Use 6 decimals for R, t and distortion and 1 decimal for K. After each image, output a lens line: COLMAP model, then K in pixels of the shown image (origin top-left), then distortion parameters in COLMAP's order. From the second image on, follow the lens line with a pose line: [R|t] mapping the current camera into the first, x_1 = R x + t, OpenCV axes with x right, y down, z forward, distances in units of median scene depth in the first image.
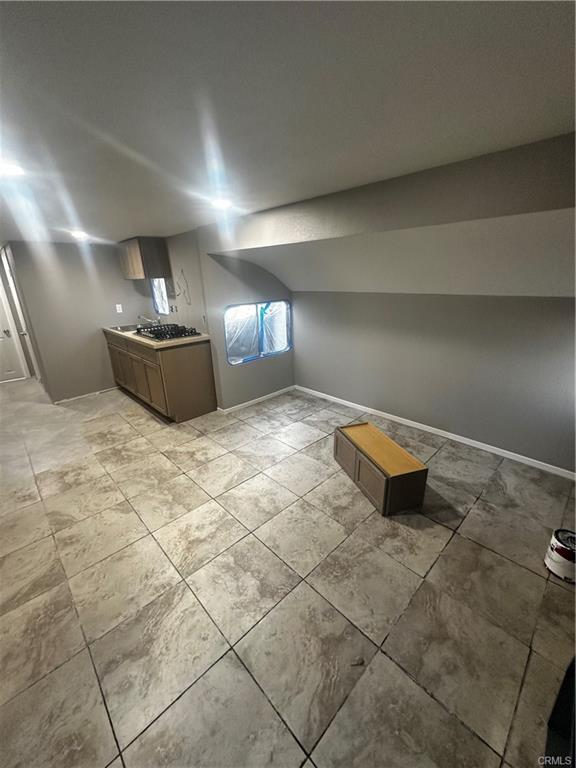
lens RADIAL K [[306.5, 0, 288.0], [0, 306.5, 384.0], [0, 0, 1]] dist [-0.003507, 0.000745]
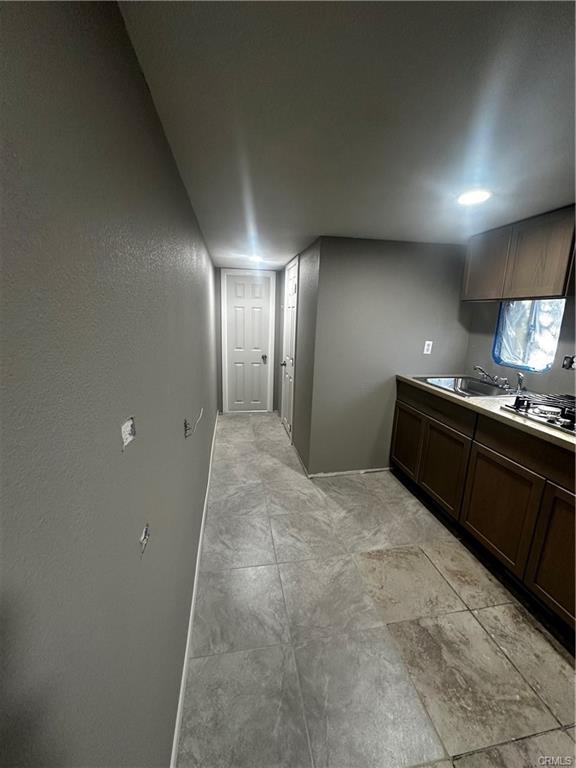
lens RADIAL K [[306.5, 0, 288.0], [0, 306.5, 384.0], [0, 0, 1]] dist [-0.003507, 0.000745]
pose [[0.828189, 0.170444, -0.533903, -0.600019], [-0.225558, 0.973444, -0.039121, -0.120420], [0.513057, 0.152826, 0.844640, 0.481927]]
